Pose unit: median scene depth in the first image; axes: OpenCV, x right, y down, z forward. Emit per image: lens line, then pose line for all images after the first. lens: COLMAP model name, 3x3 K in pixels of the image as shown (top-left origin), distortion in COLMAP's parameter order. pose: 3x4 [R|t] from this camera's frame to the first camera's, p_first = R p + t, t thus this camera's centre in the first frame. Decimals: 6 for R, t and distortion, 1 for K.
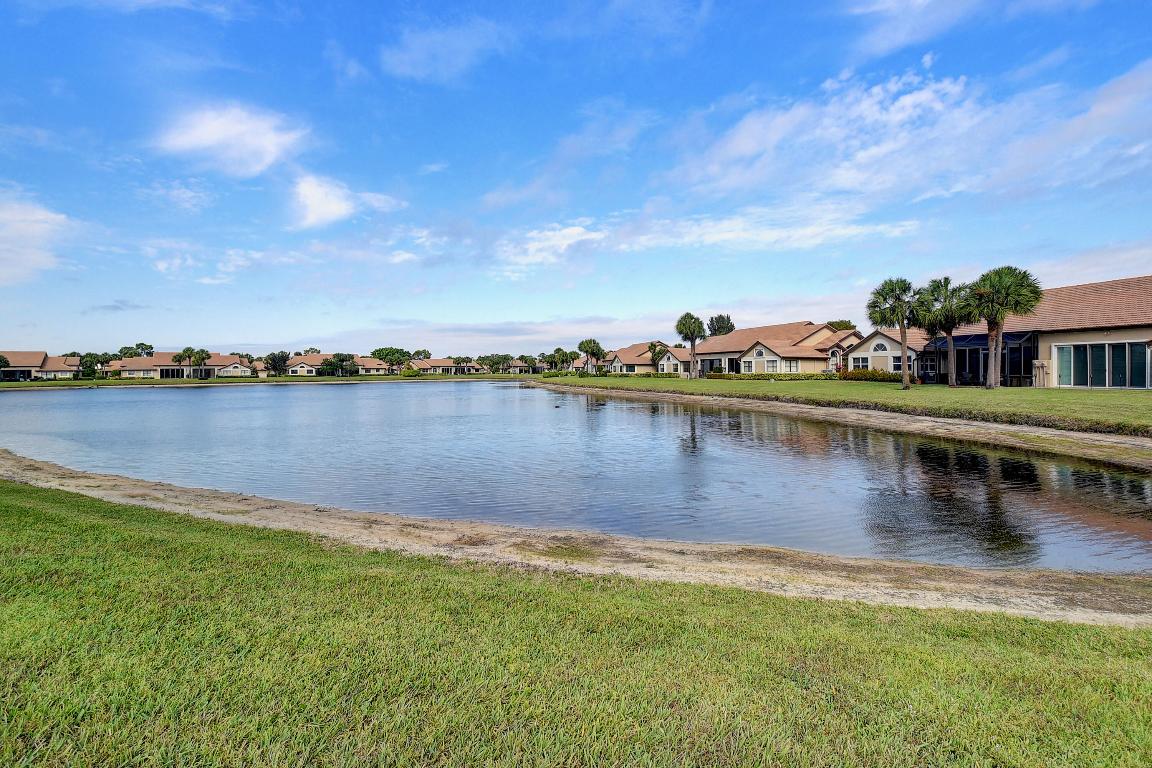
lens RADIAL K [[510.0, 0, 570.3], [0, 510.0, 360.9], [0, 0, 1]] dist [0.006556, -0.018646]
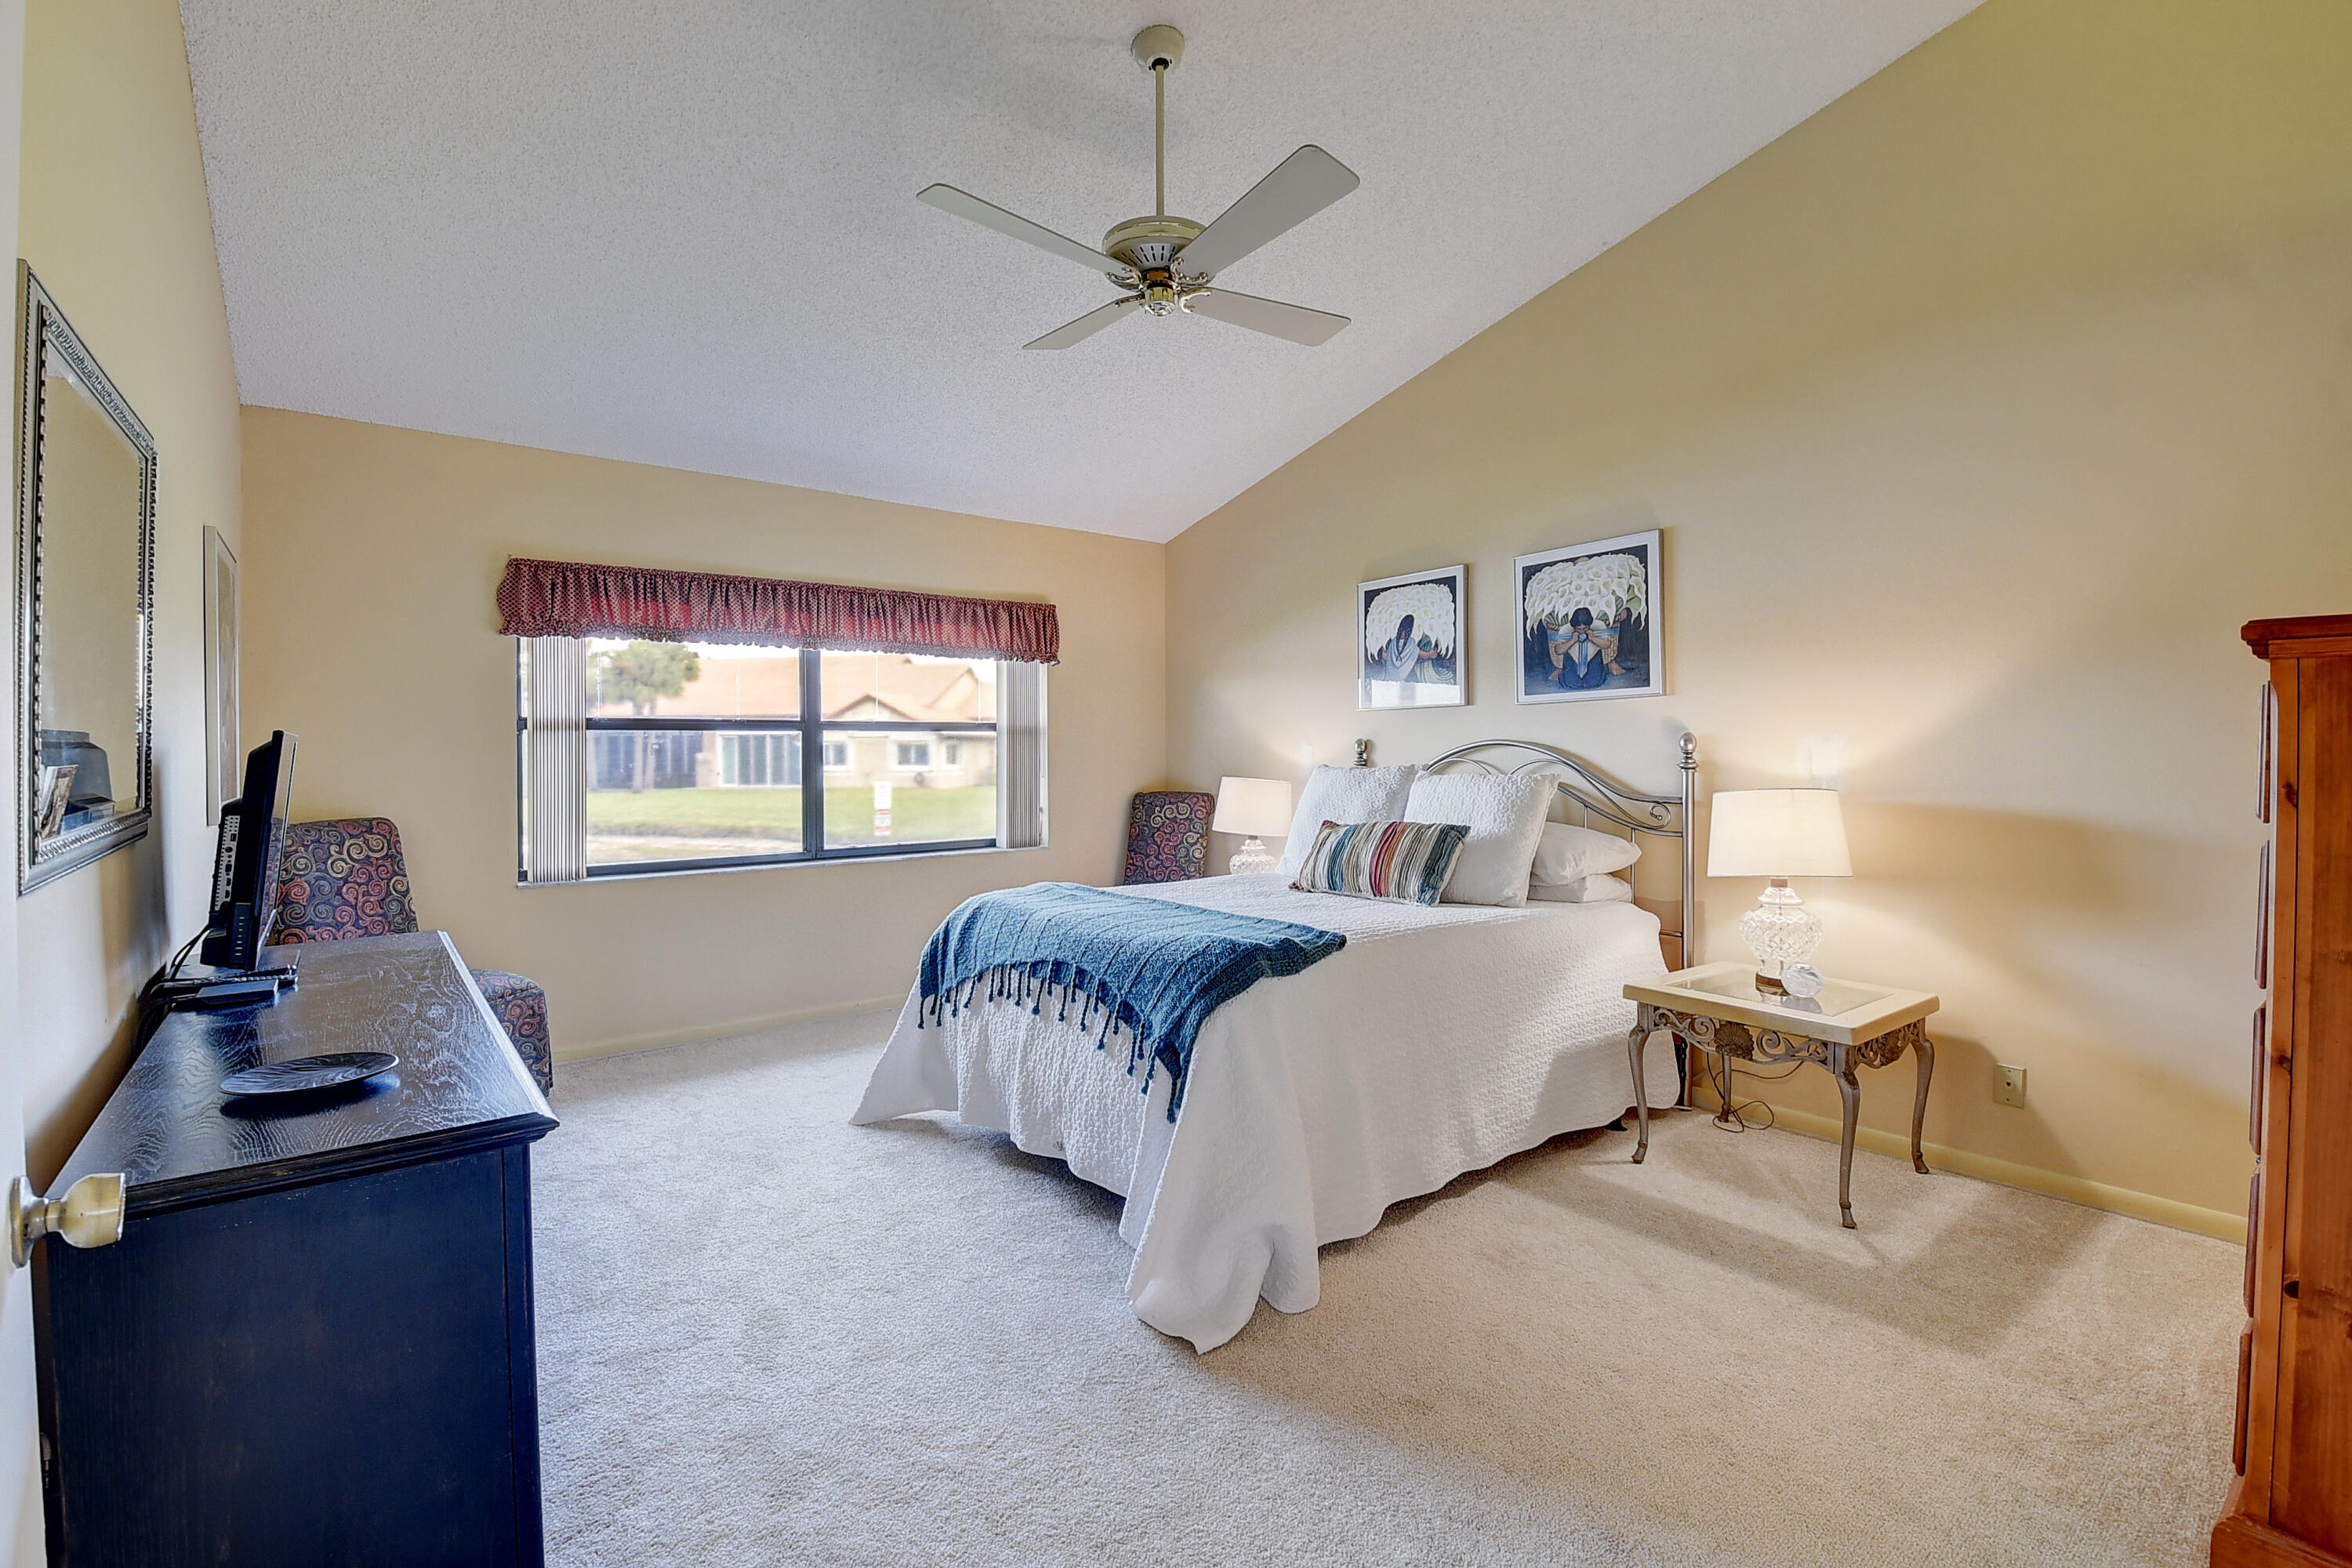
lens RADIAL K [[1041.3, 0, 1180.2], [0, 1041.3, 761.5], [0, 0, 1]] dist [0.006556, -0.018646]
pose [[0.454020, -0.010028, 0.890935, -0.098283], [-0.010665, 0.999804, 0.016689, -0.013893], [-0.890927, -0.017079, 0.453824, -0.223439]]
